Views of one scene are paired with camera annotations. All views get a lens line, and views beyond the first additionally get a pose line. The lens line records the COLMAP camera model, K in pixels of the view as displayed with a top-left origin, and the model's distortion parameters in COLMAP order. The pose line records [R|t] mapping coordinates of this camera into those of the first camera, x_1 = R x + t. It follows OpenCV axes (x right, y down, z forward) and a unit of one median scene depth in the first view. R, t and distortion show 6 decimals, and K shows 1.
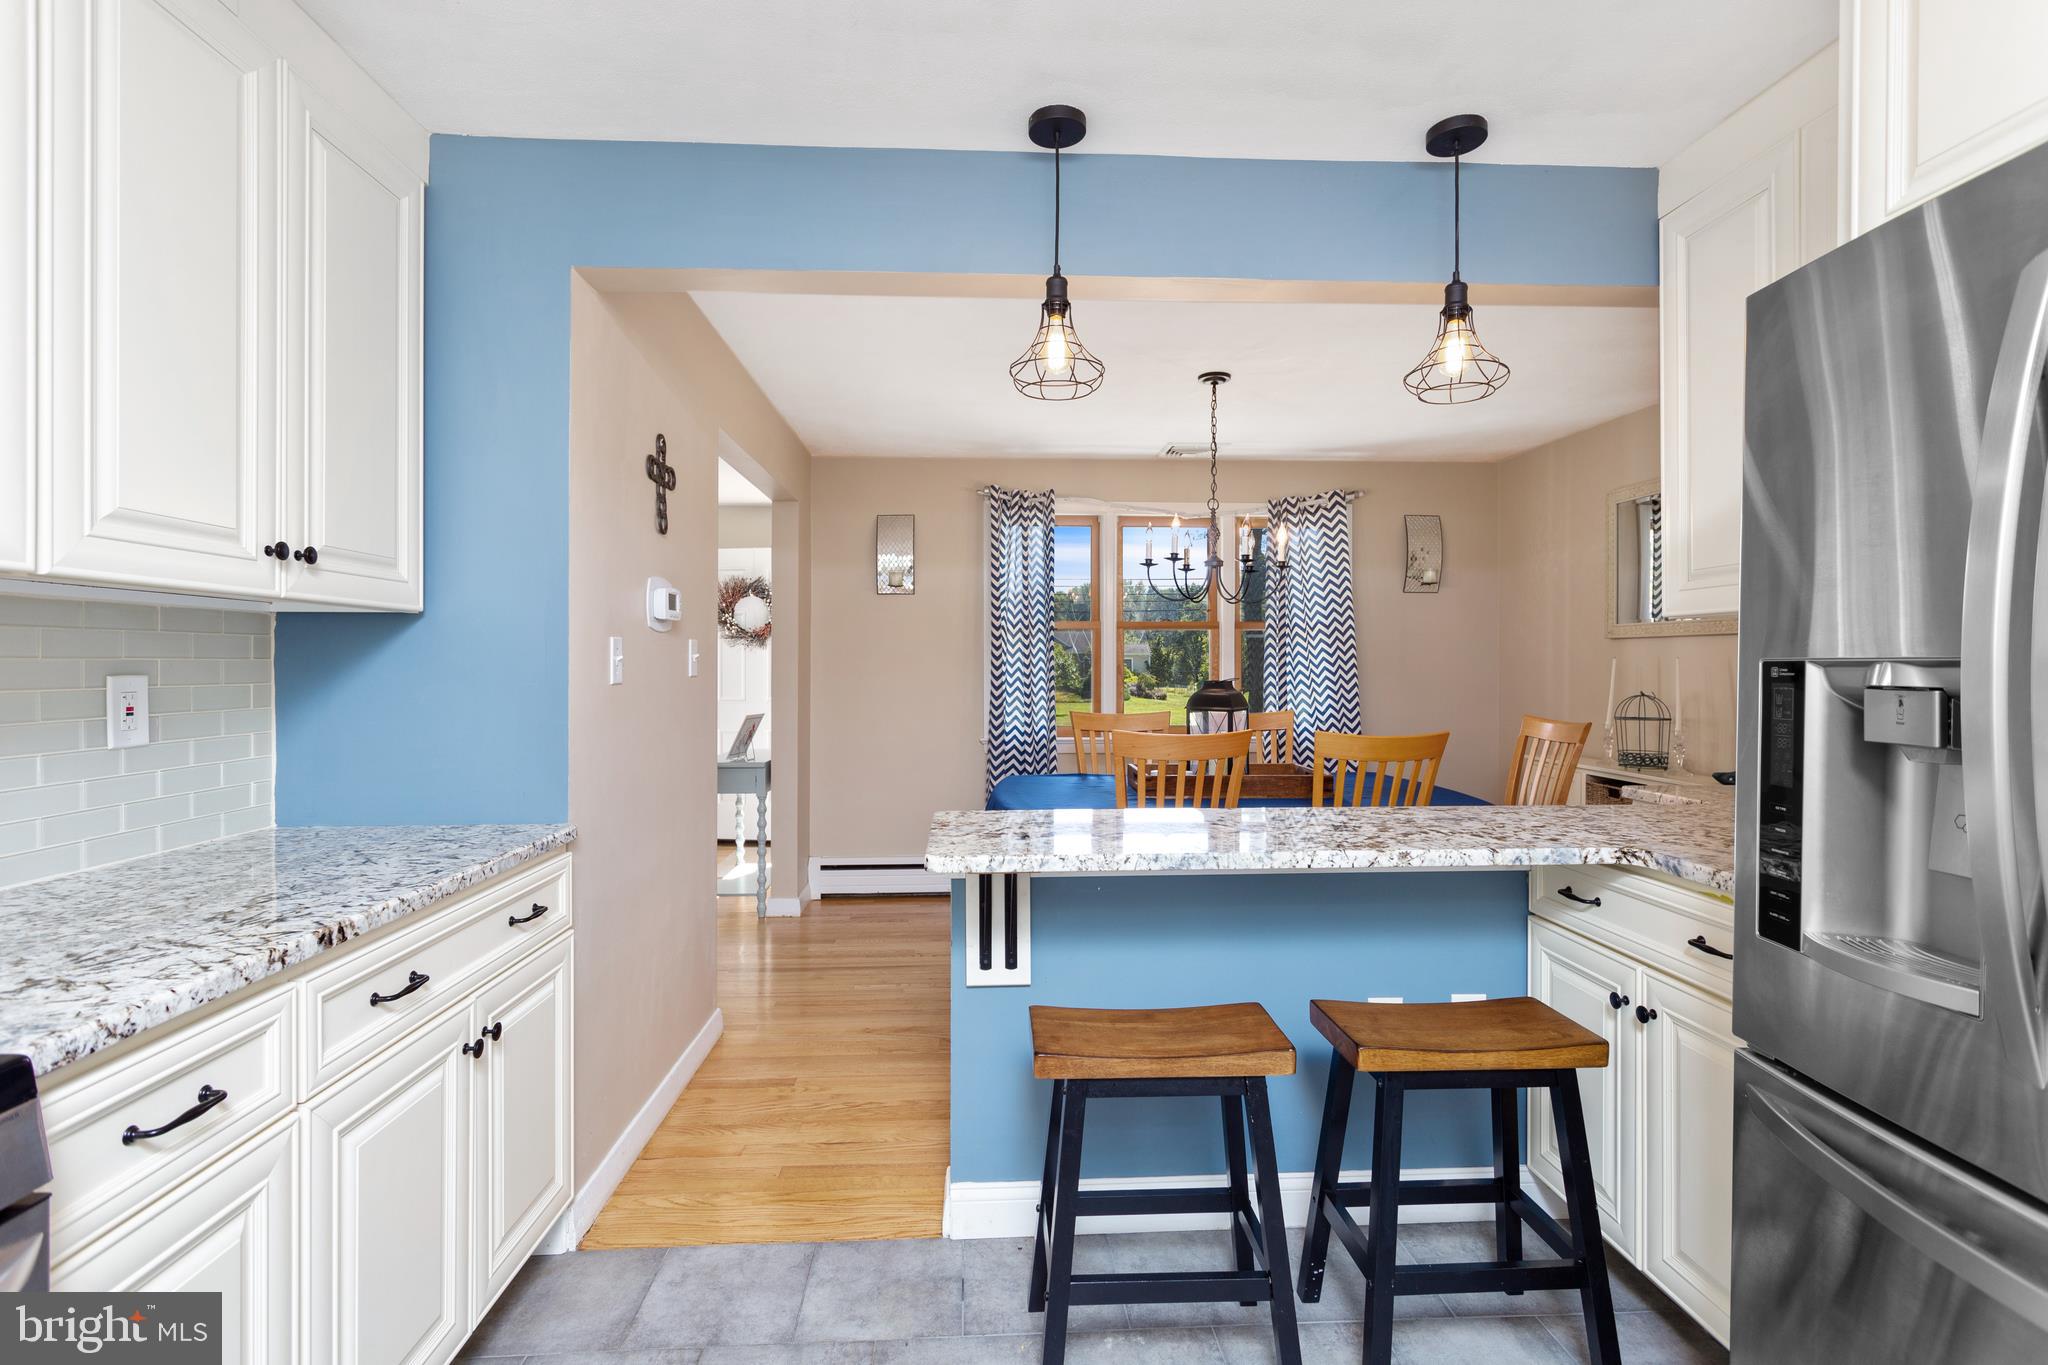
lens RADIAL K [[981.3, 0, 1020.4], [0, 981.3, 665.4], [0, 0, 1]] dist [0.003514, 0.001352]
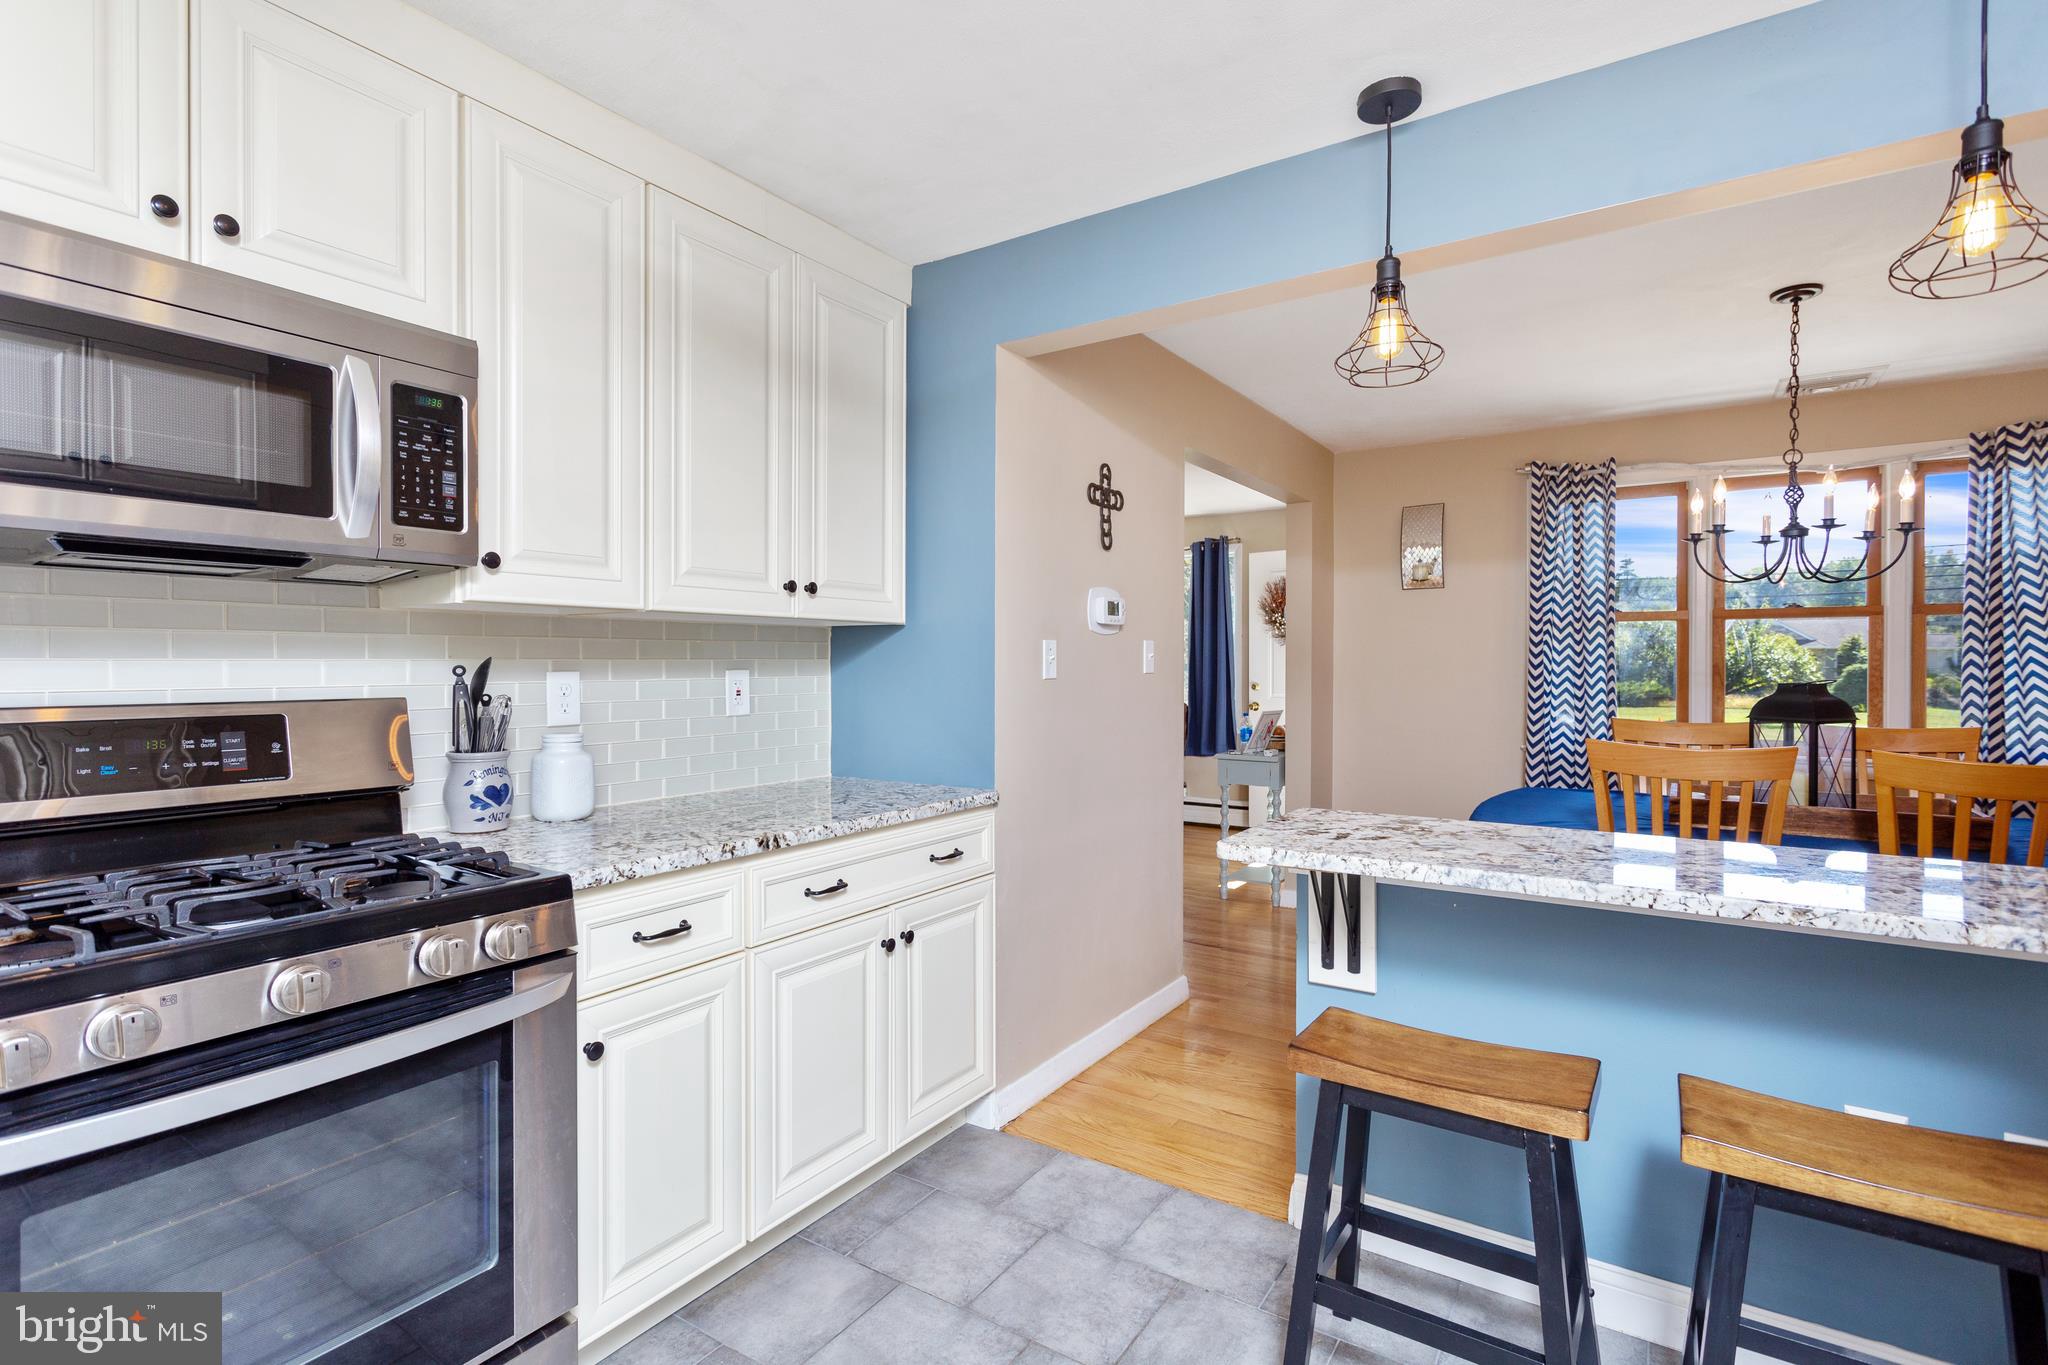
lens RADIAL K [[981.3, 0, 1020.4], [0, 981.3, 665.4], [0, 0, 1]] dist [0.003514, 0.001352]
pose [[0.800322, 0.001414, -0.599568, 0.325121], [-0.000270, 0.999998, 0.001999, -0.000116], [0.599570, -0.001438, 0.800321, 0.015992]]
